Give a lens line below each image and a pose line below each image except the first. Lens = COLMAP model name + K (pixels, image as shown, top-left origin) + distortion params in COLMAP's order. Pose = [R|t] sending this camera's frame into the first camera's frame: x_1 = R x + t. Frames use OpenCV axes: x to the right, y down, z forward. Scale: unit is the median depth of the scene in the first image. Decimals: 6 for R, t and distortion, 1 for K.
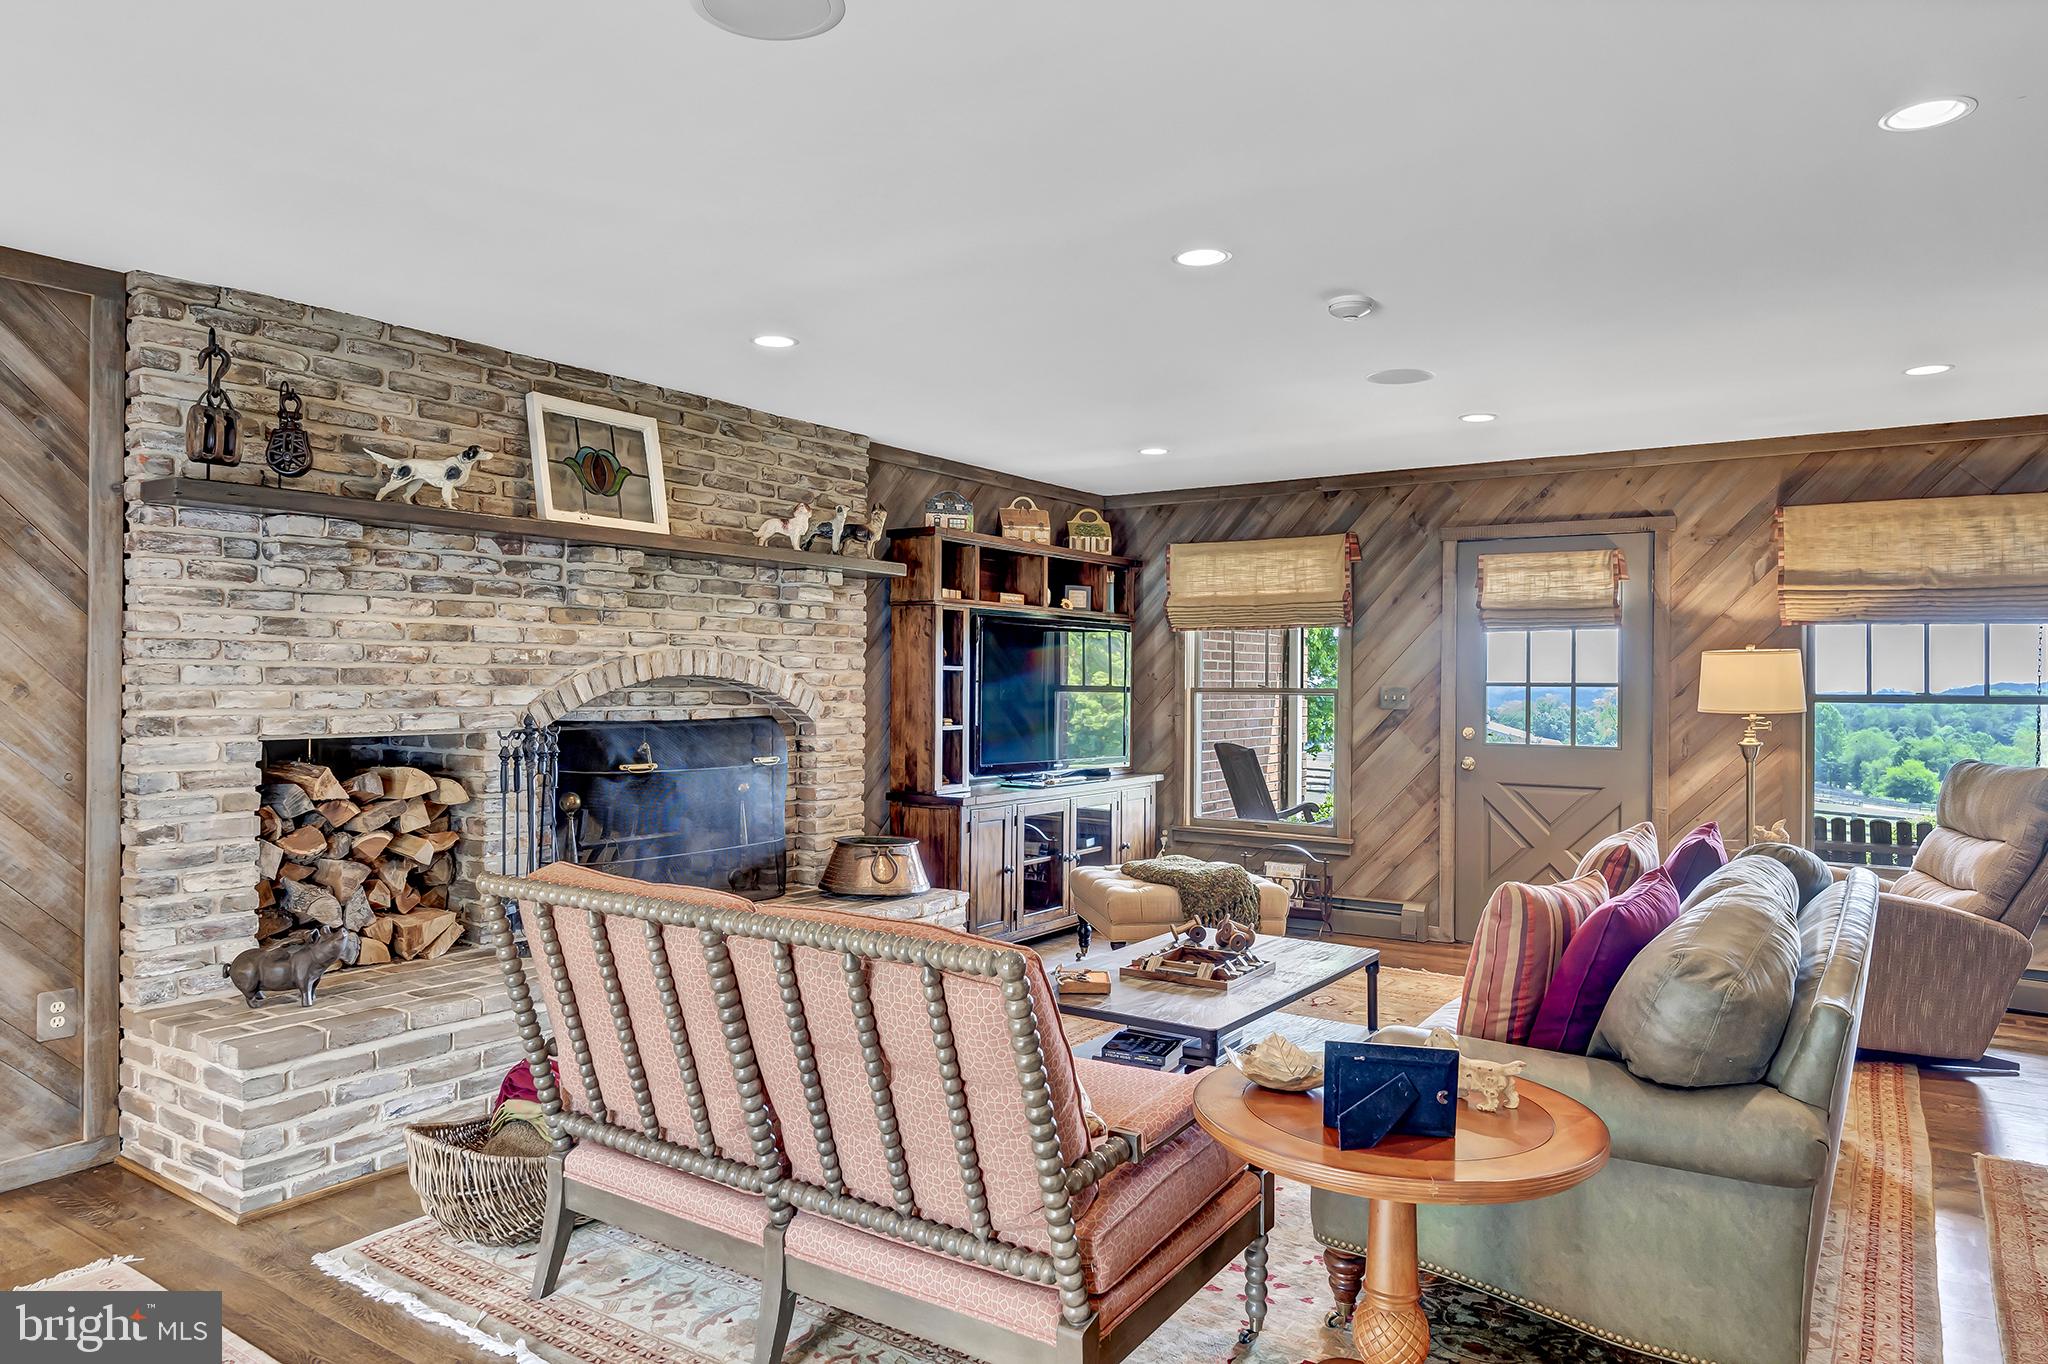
lens RADIAL K [[1318.9, 0, 1024.0], [0, 1318.9, 682.0], [0, 0, 1]] dist [-0.001848, 0.000122]
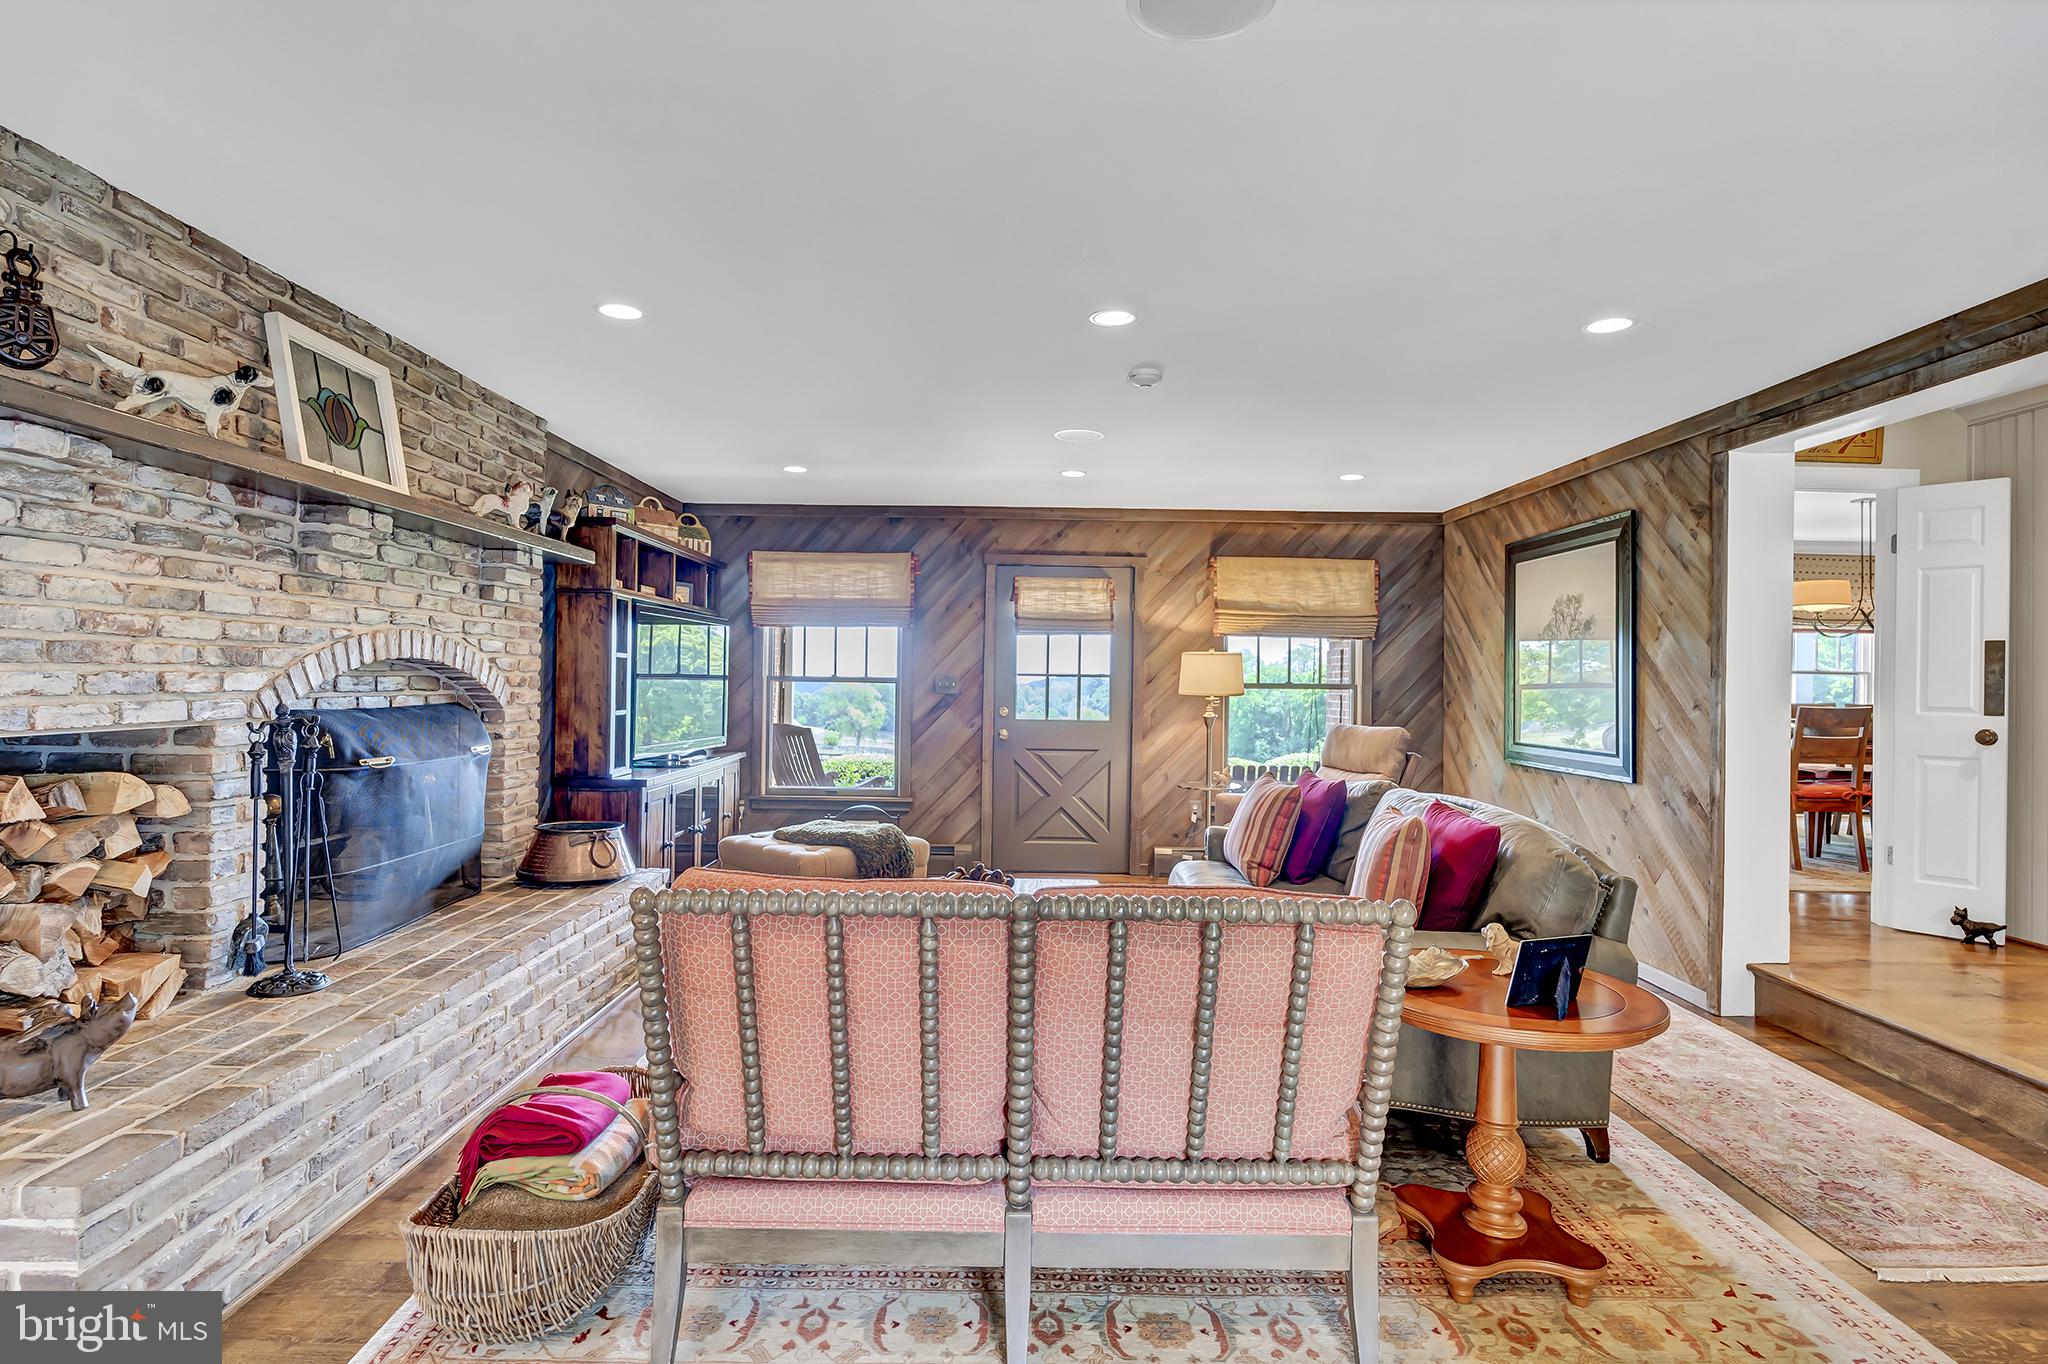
lens RADIAL K [[1049.3, 0, 1019.7], [0, 1049.3, 675.9], [0, 0, 1]] dist [-0.002721, 0.000479]
pose [[0.824398, 0.006317, 0.565975, -0.299891], [-0.007429, 0.999972, -0.000339, 0.004076], [-0.565962, -0.003925, 0.824422, 0.161362]]
